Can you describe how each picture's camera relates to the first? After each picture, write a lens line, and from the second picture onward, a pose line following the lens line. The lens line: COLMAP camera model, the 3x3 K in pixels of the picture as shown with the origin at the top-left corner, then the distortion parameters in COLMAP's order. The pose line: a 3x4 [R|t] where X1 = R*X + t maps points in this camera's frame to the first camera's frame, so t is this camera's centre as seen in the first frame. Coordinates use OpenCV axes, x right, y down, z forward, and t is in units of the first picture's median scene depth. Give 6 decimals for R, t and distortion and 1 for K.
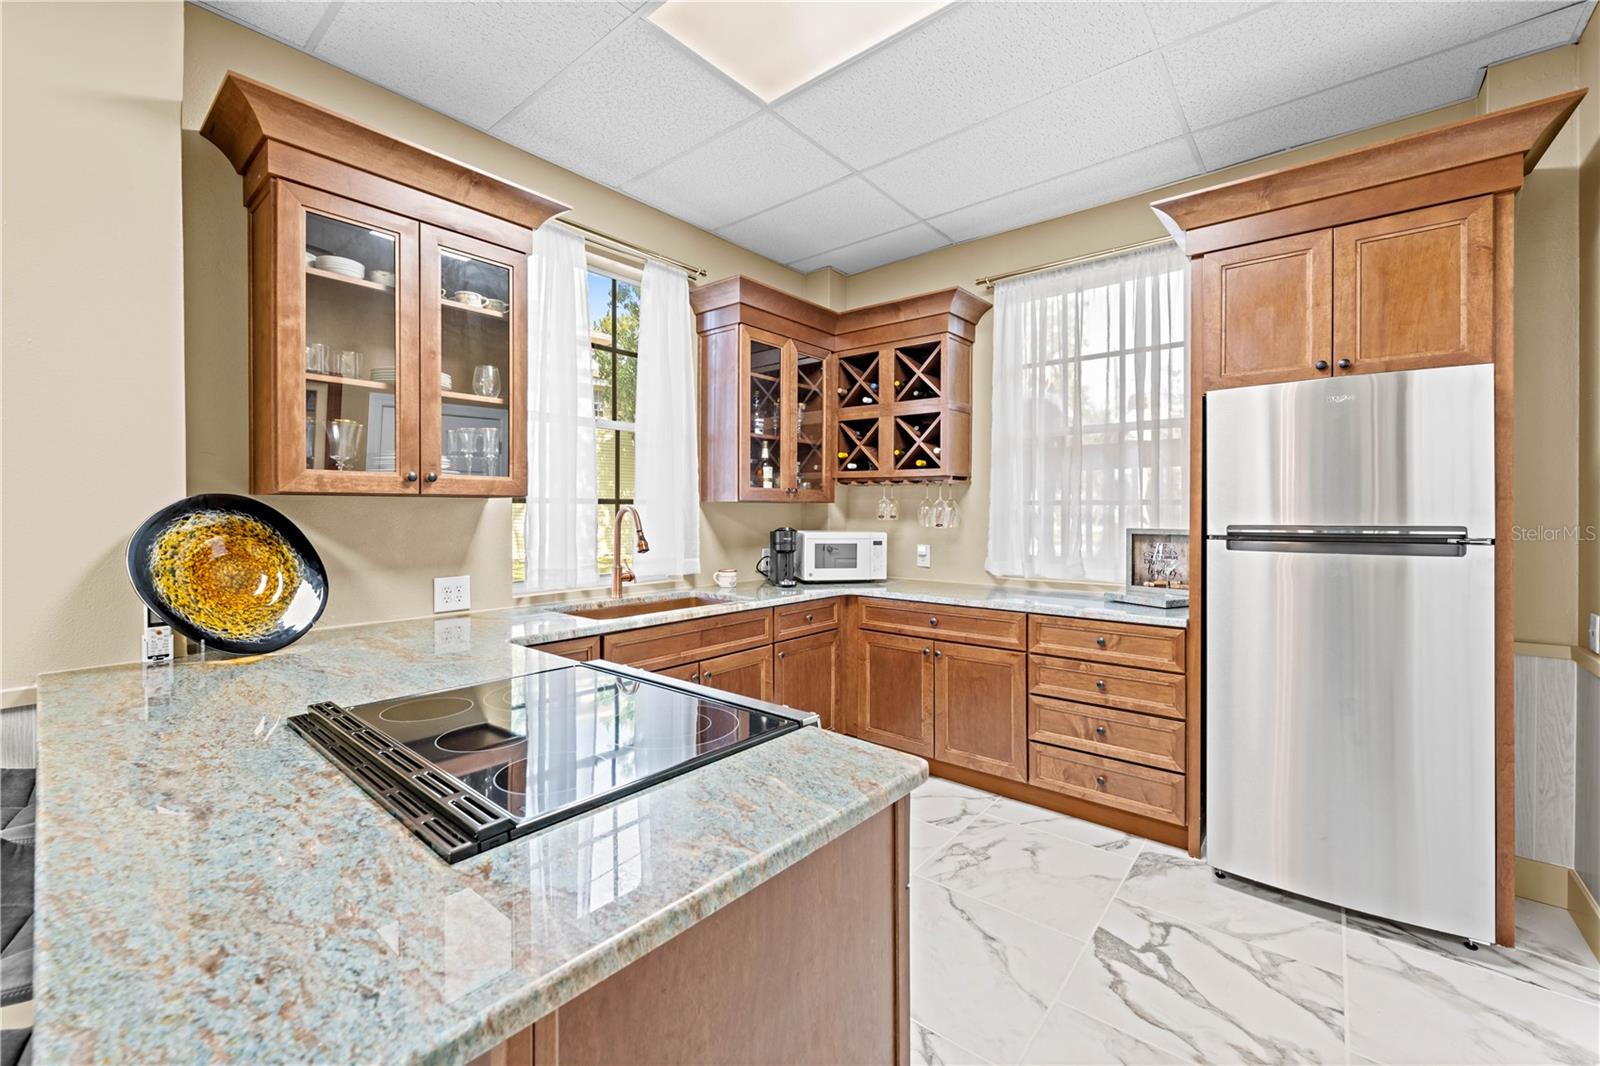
lens RADIAL K [[649.9, 0, 803.8], [0, 649.9, 512.9], [0, 0, 1]] dist [-0.001676, 0.000183]
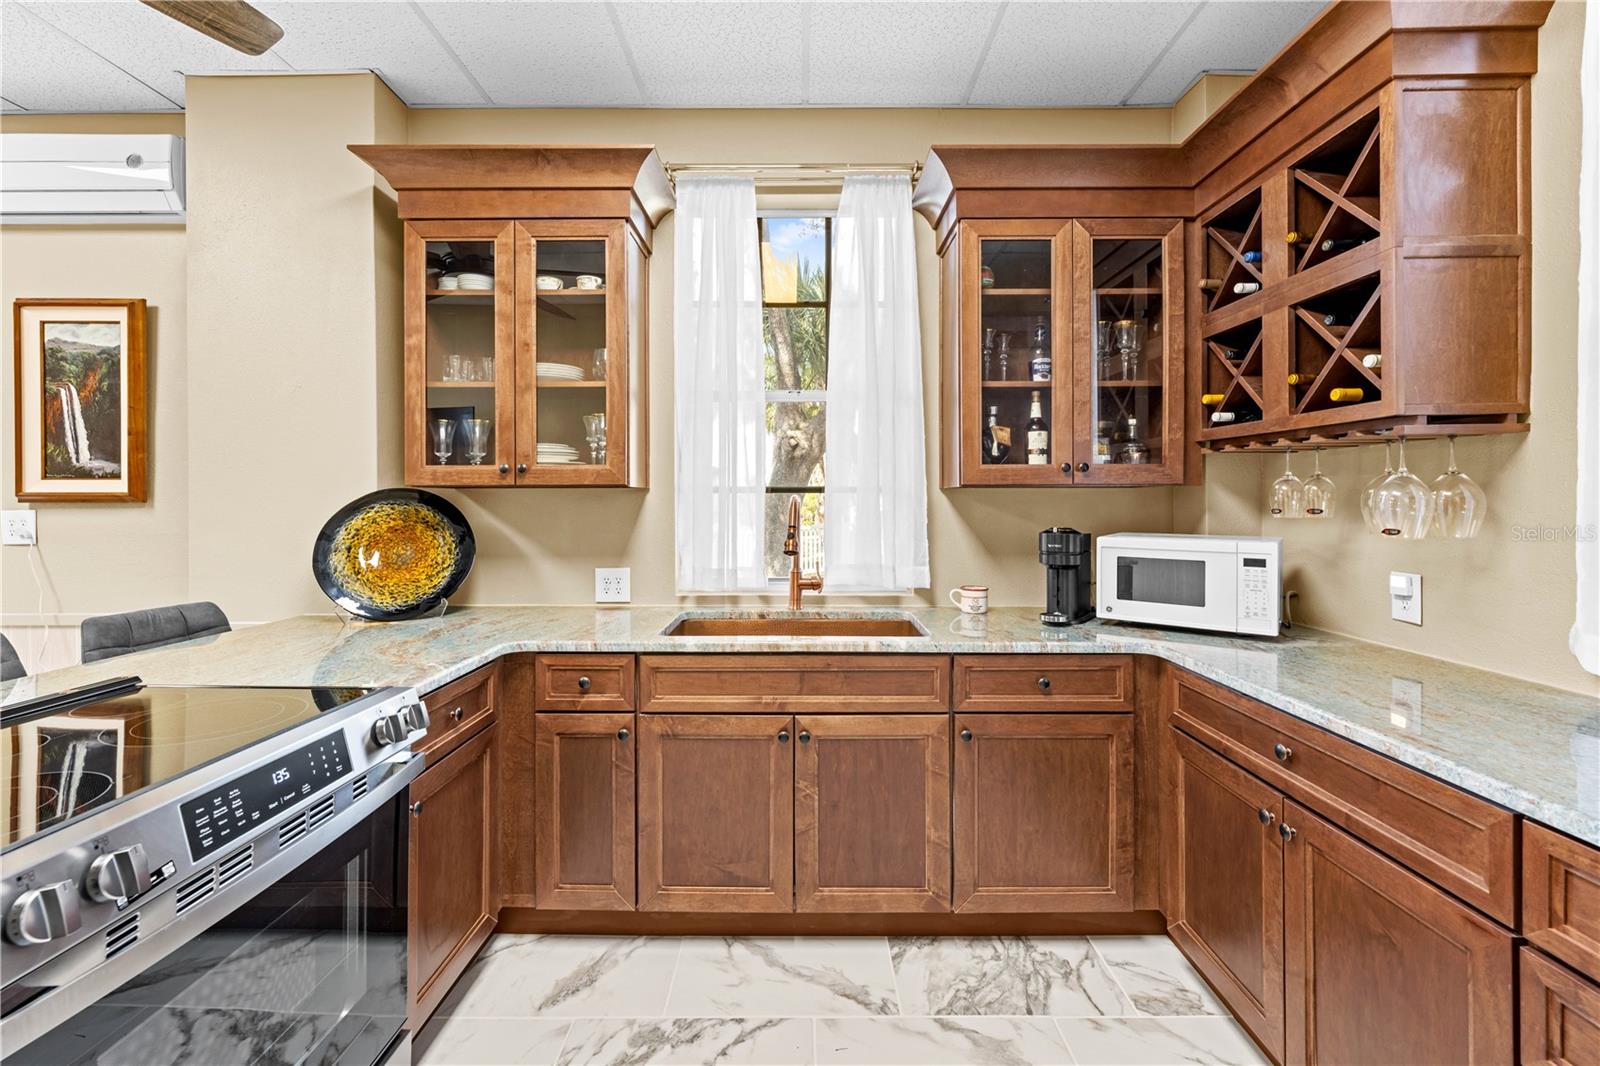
lens RADIAL K [[655.1, 0, 801.1], [0, 655.1, 501.7], [0, 0, 1]] dist [-0.002743, -0.000310]
pose [[0.633950, -0.004171, -0.773363, 0.341151], [-0.000101, 0.999985, -0.005476, 0.001914], [0.773374, 0.003549, 0.633940, 0.483115]]
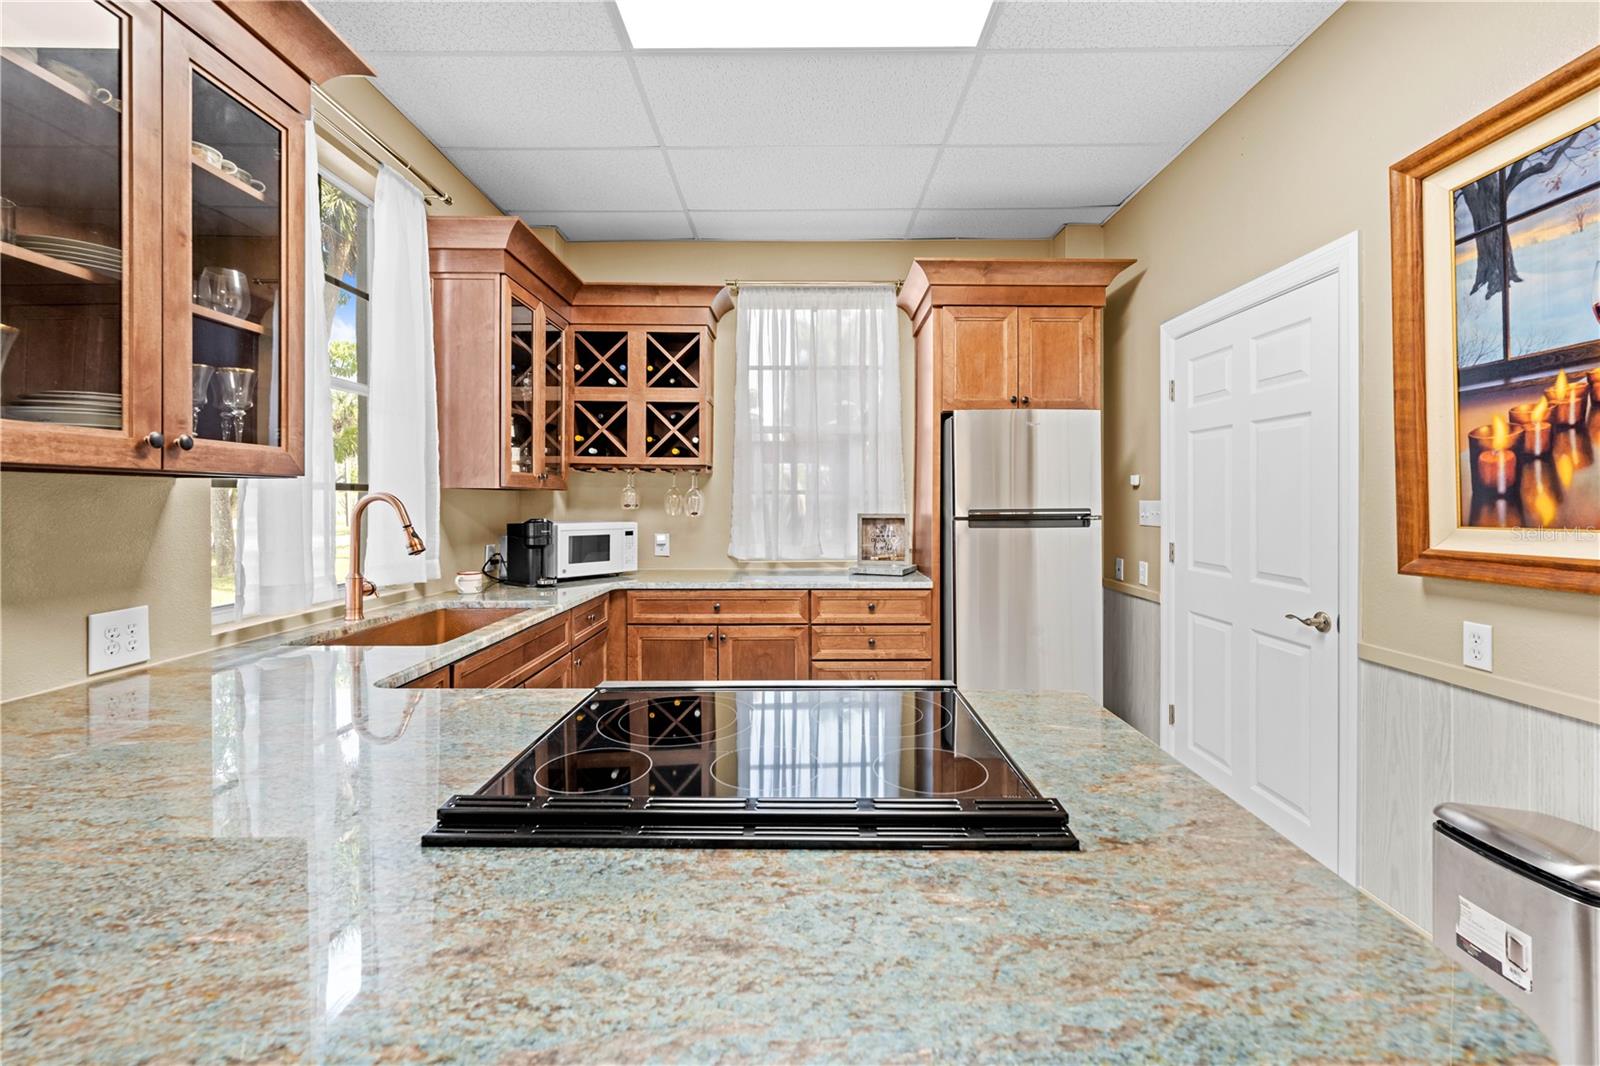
lens RADIAL K [[655.1, 0, 801.1], [0, 655.1, 501.7], [0, 0, 1]] dist [-0.002743, -0.000310]
pose [[0.771505, -0.002159, 0.636220, -0.362315], [0.003131, 0.999995, -0.000404, 0.001477], [-0.636216, 0.002304, 0.771507, 0.119453]]
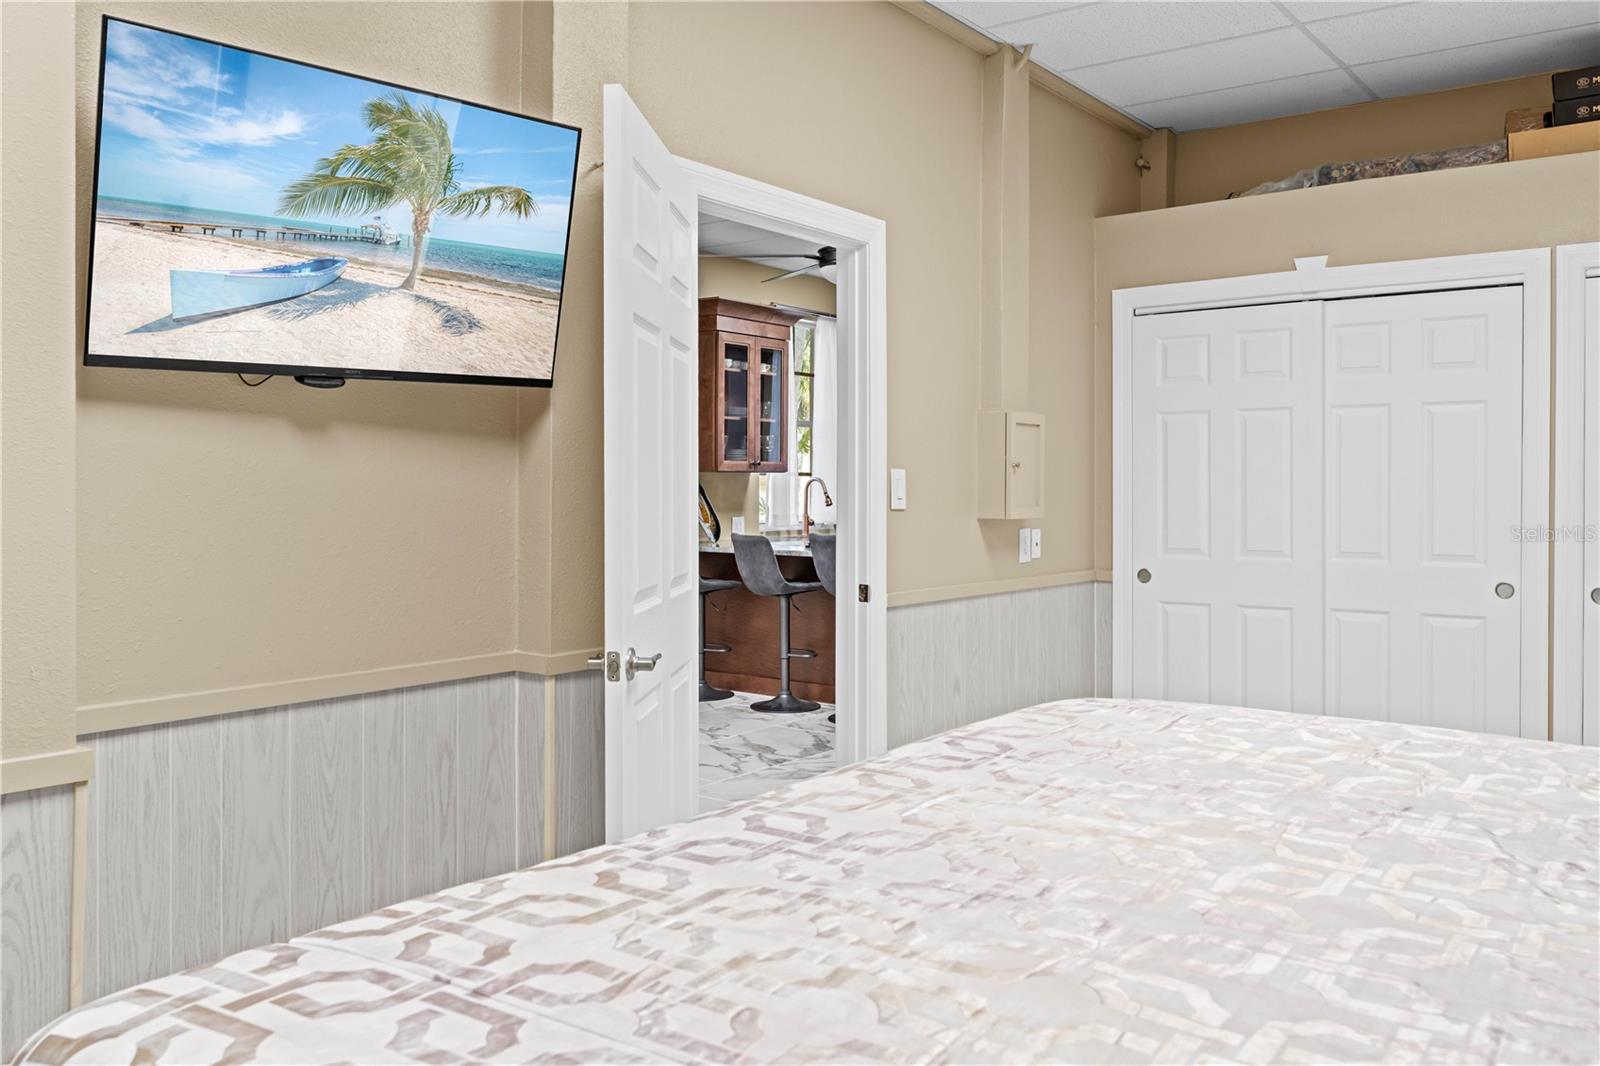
lens RADIAL K [[1294.3, 0, 798.0], [0, 1294.3, 488.6], [0, 0, 1]] dist [-0.001427, -0.002589]
pose [[0.997944, -0.001561, 0.064068, -0.498845], [0.001622, 0.999998, -0.000909, 0.018971], [-0.064066, 0.001011, 0.997945, -2.090273]]
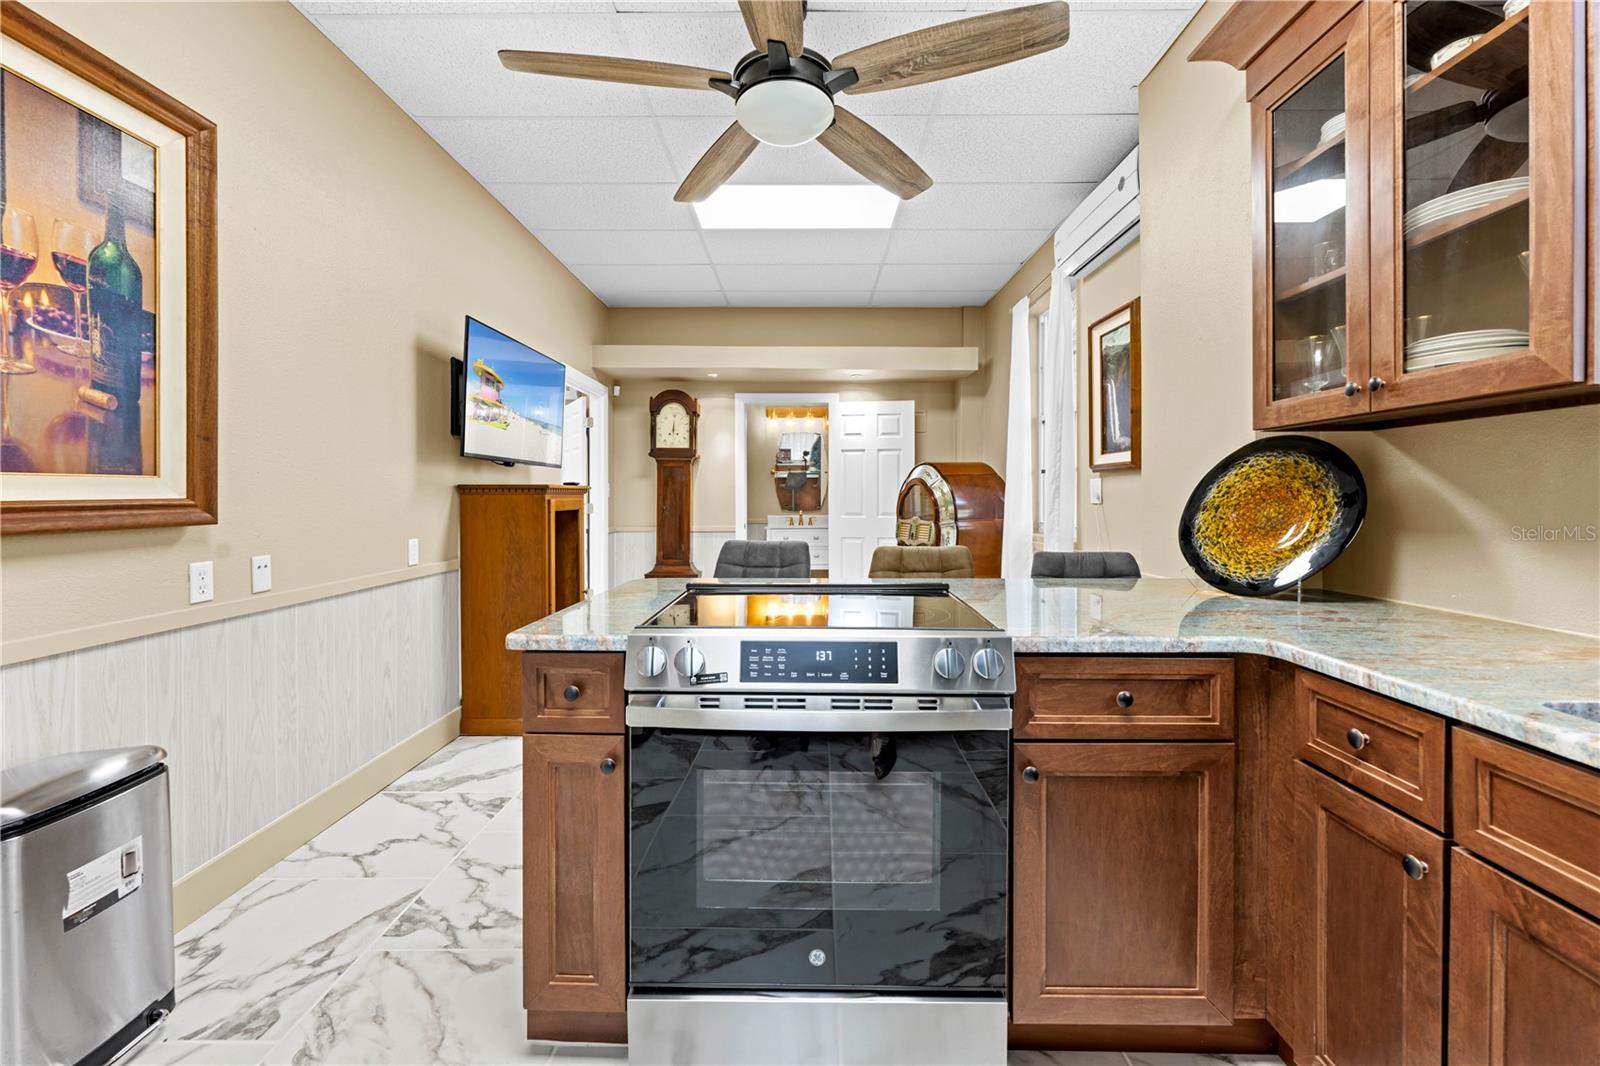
lens RADIAL K [[655.1, 0, 801.1], [0, 655.1, 501.7], [0, 0, 1]] dist [-0.002743, -0.000310]
pose [[-0.776151, 0.005240, -0.630525, 0.187544], [-0.000914, 0.999955, 0.009435, 0.038316], [0.630546, 0.007900, -0.776112, 0.798785]]
